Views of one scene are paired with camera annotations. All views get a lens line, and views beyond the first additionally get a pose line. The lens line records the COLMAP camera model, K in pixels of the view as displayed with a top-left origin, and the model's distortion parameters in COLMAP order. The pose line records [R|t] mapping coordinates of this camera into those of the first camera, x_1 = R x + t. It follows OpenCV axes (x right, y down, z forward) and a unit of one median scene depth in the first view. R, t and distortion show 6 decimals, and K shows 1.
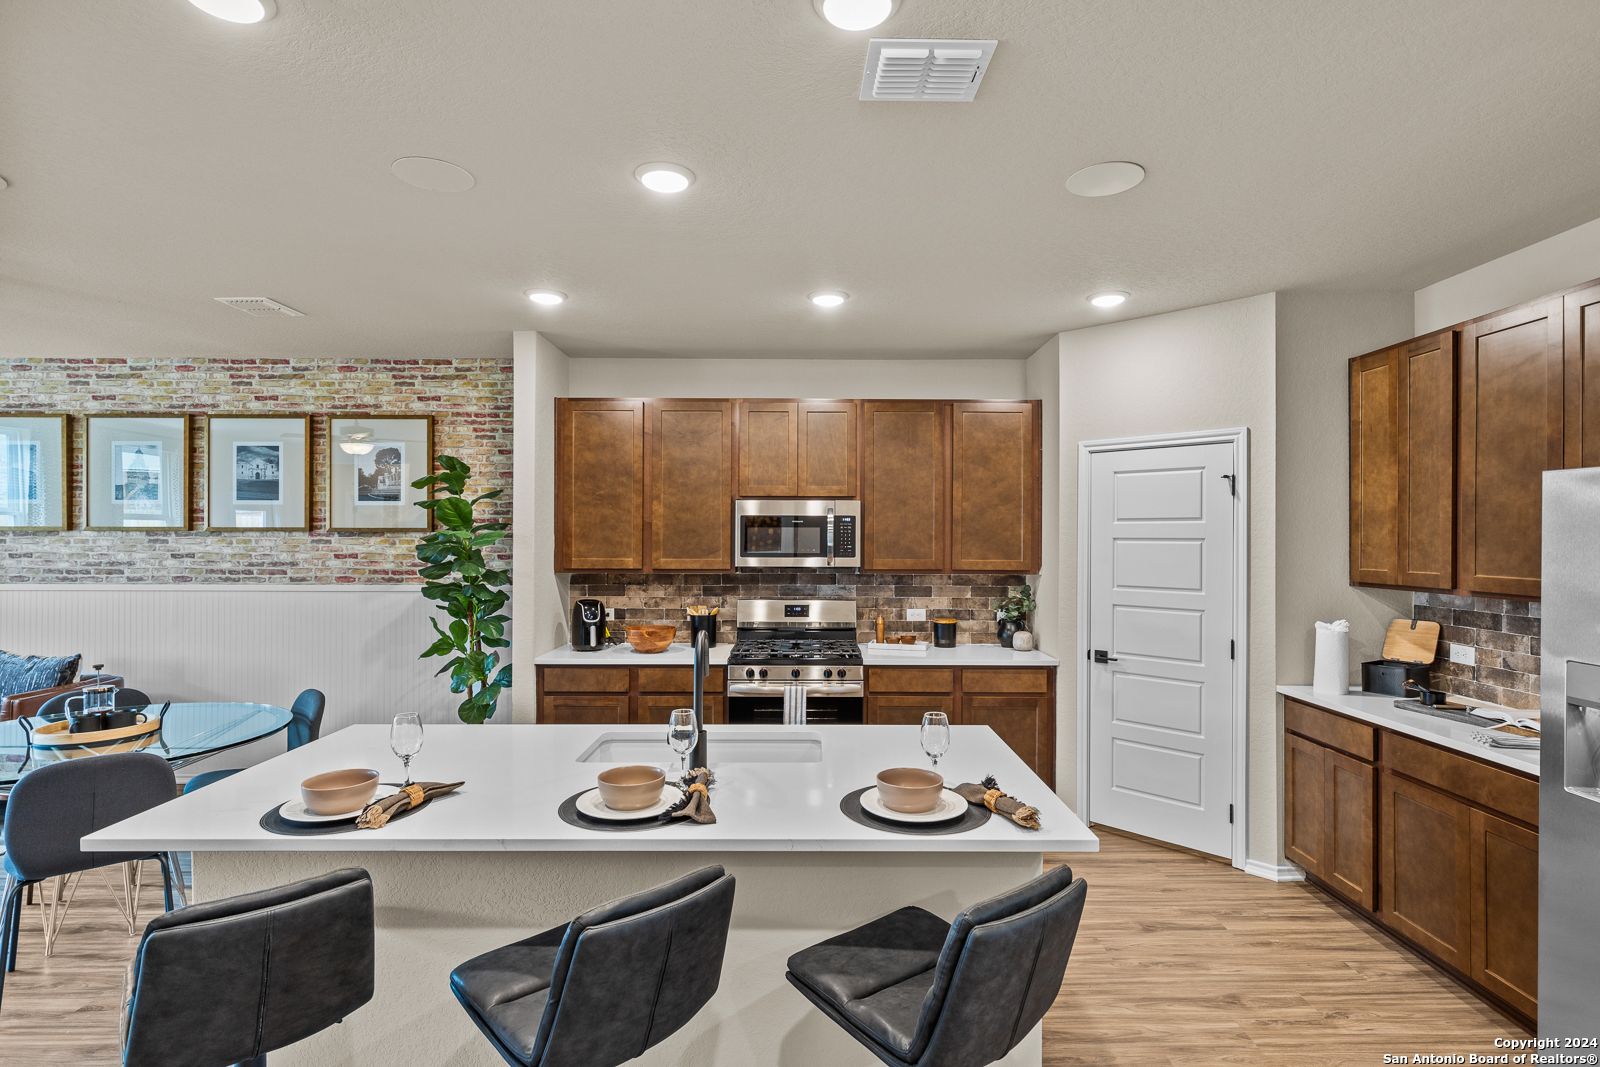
lens RADIAL K [[720.1, 0, 853.2], [0, 720.1, 556.0], [0, 0, 1]] dist [0.008895, -0.002120]
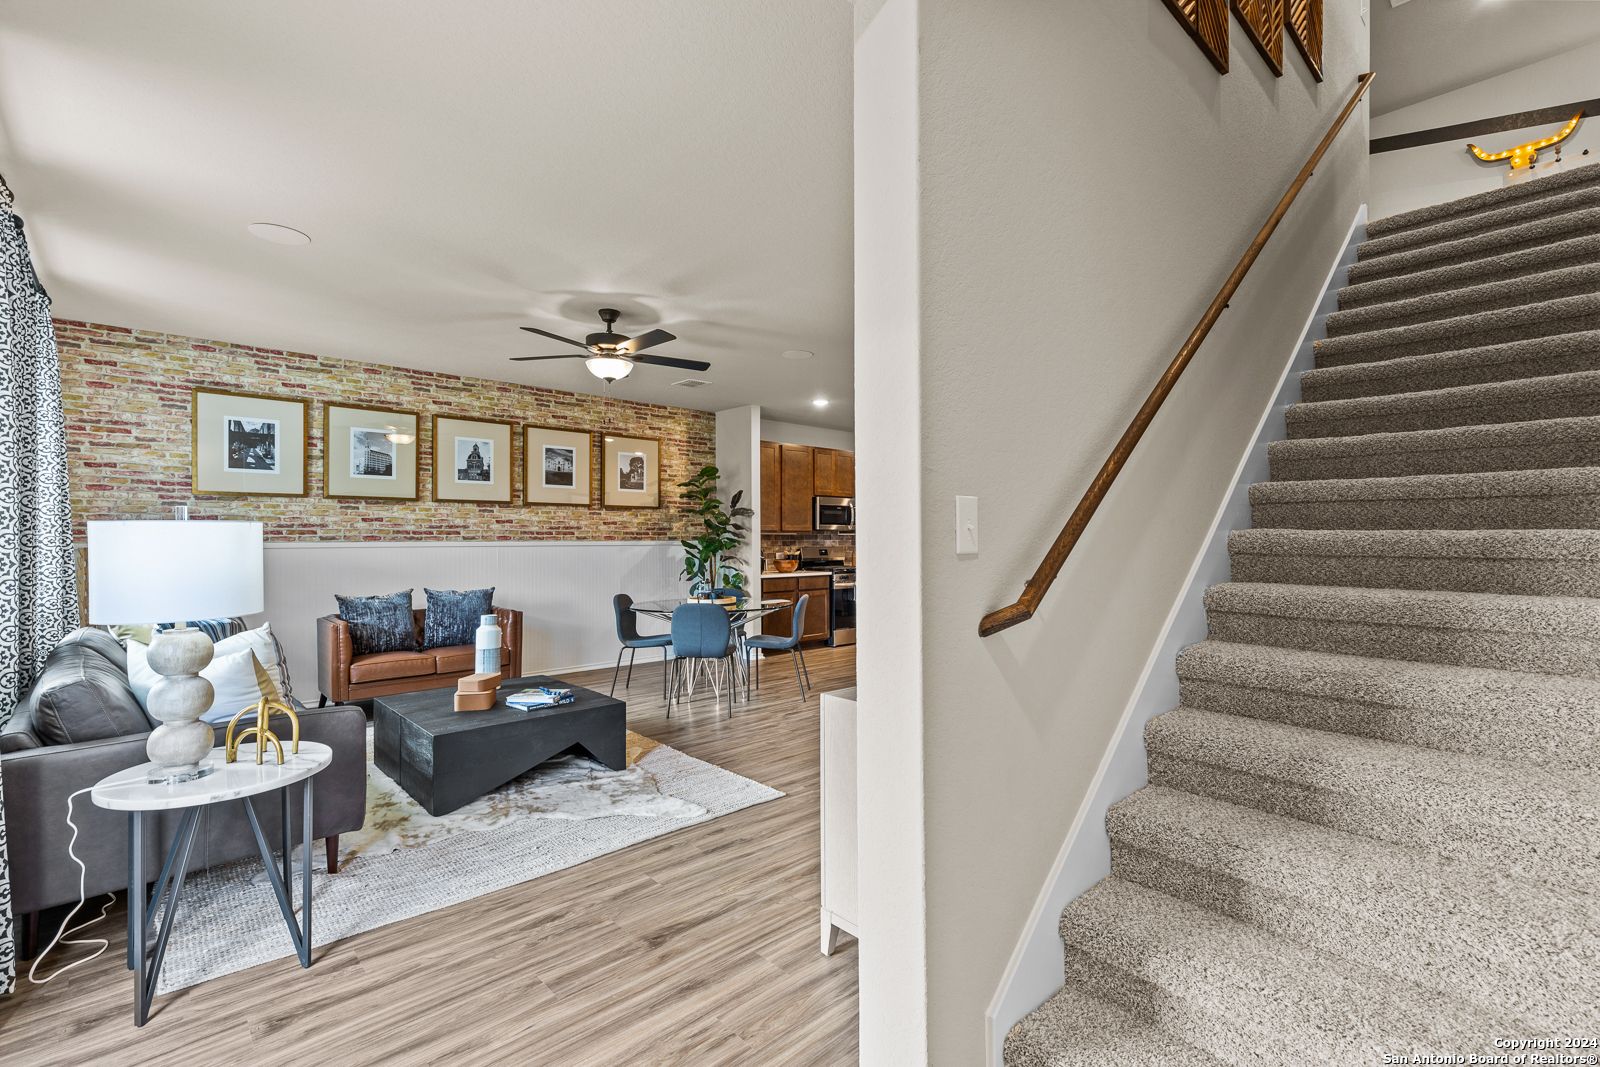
lens RADIAL K [[720.1, 0, 805.3], [0, 720.1, 529.4], [0, 0, 1]] dist [0.008895, -0.002120]
pose [[0.724864, 0.005209, 0.688873, -1.472893], [0.002156, 0.999949, -0.009830, 0.030126], [-0.688889, 0.008610, 0.724816, -0.431099]]
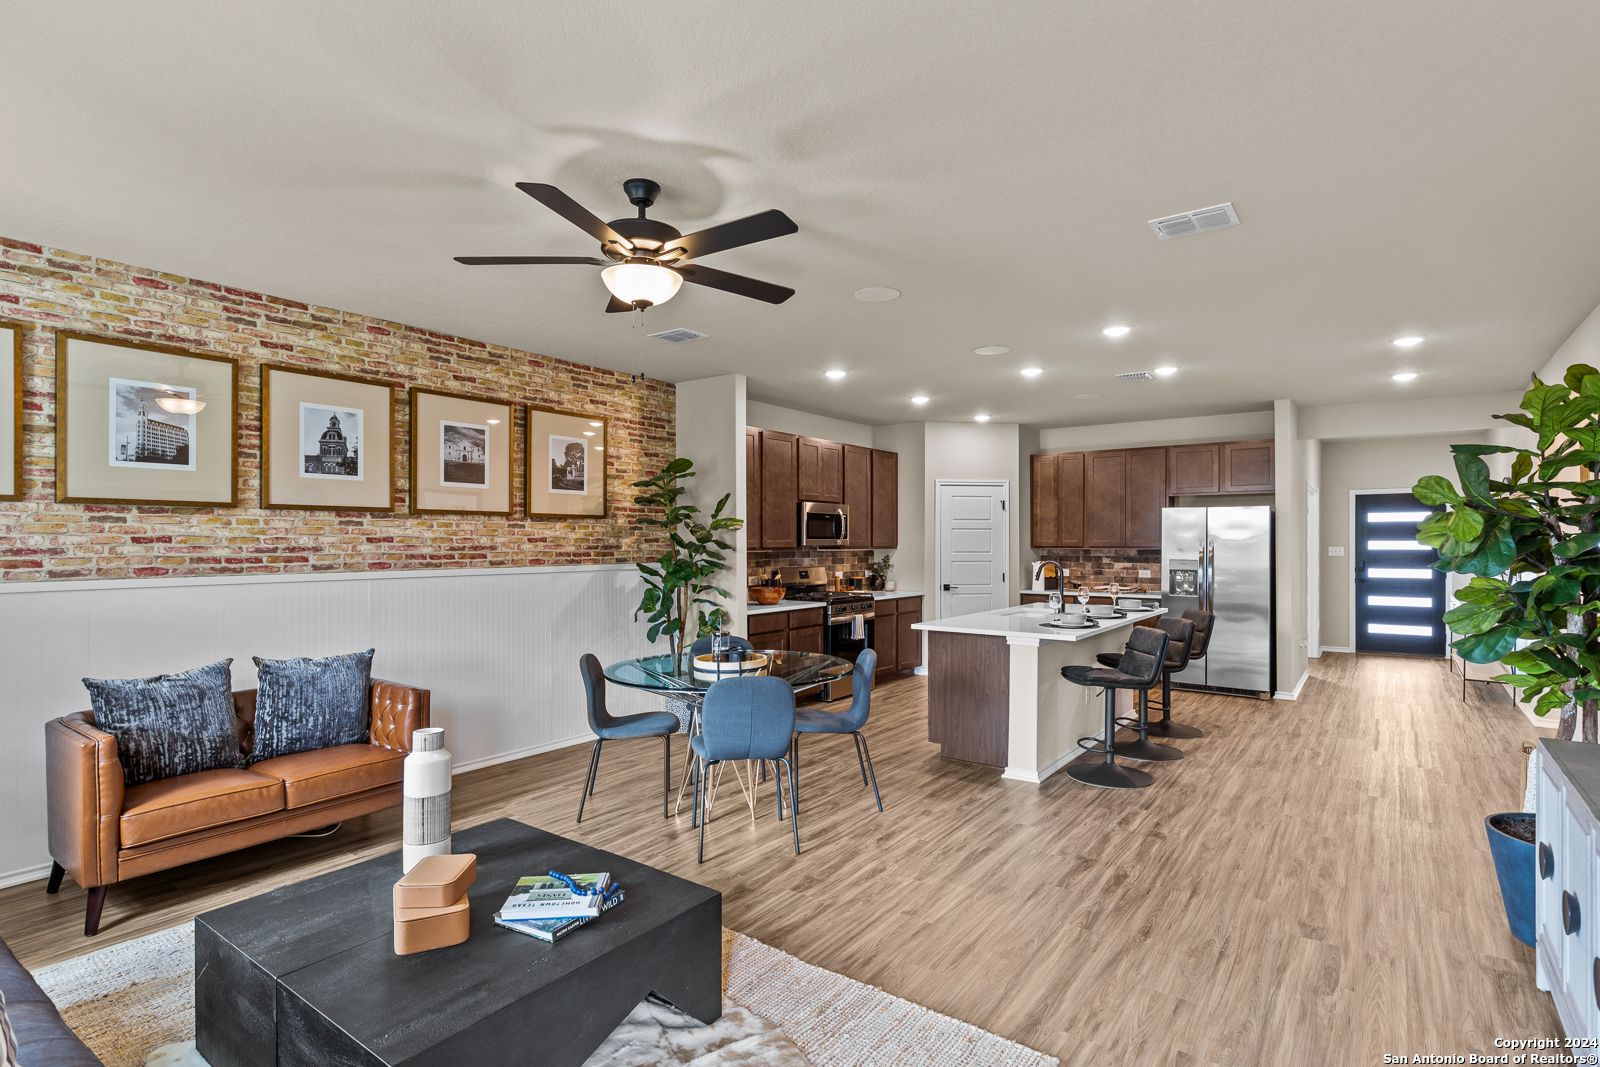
lens RADIAL K [[798.1, 0, 805.2], [0, 798.1, 537.9], [0, 0, 1]] dist [0.000369, 0.002060]
pose [[0.584131, 0.000476, 0.811659, -1.422434], [0.000642, 0.999999, -0.001049, -0.001255], [-0.811659, 0.001134, 0.584130, -0.005862]]
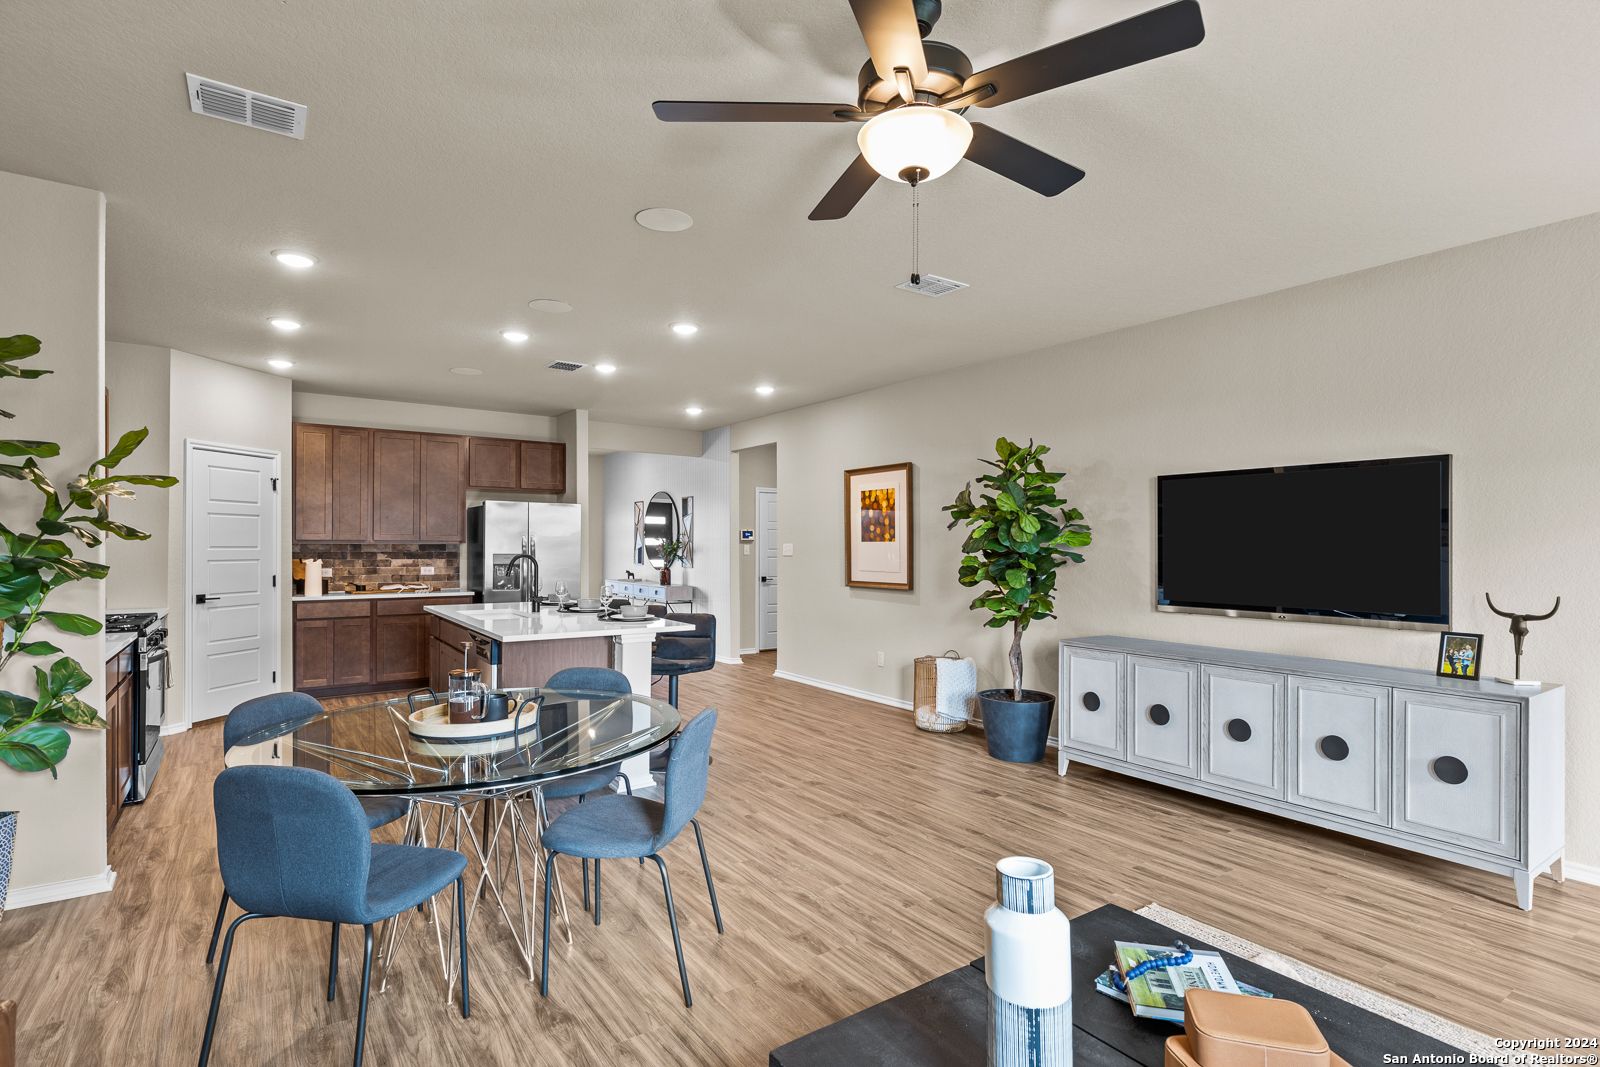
lens RADIAL K [[798.1, 0, 803.9], [0, 798.1, 541.5], [0, 0, 1]] dist [0.000369, 0.002060]
pose [[-0.586759, -0.001827, 0.809759, -1.308785], [-0.007268, 0.999969, -0.003010, 0.017334], [-0.809729, -0.007652, -0.586754, 0.766837]]
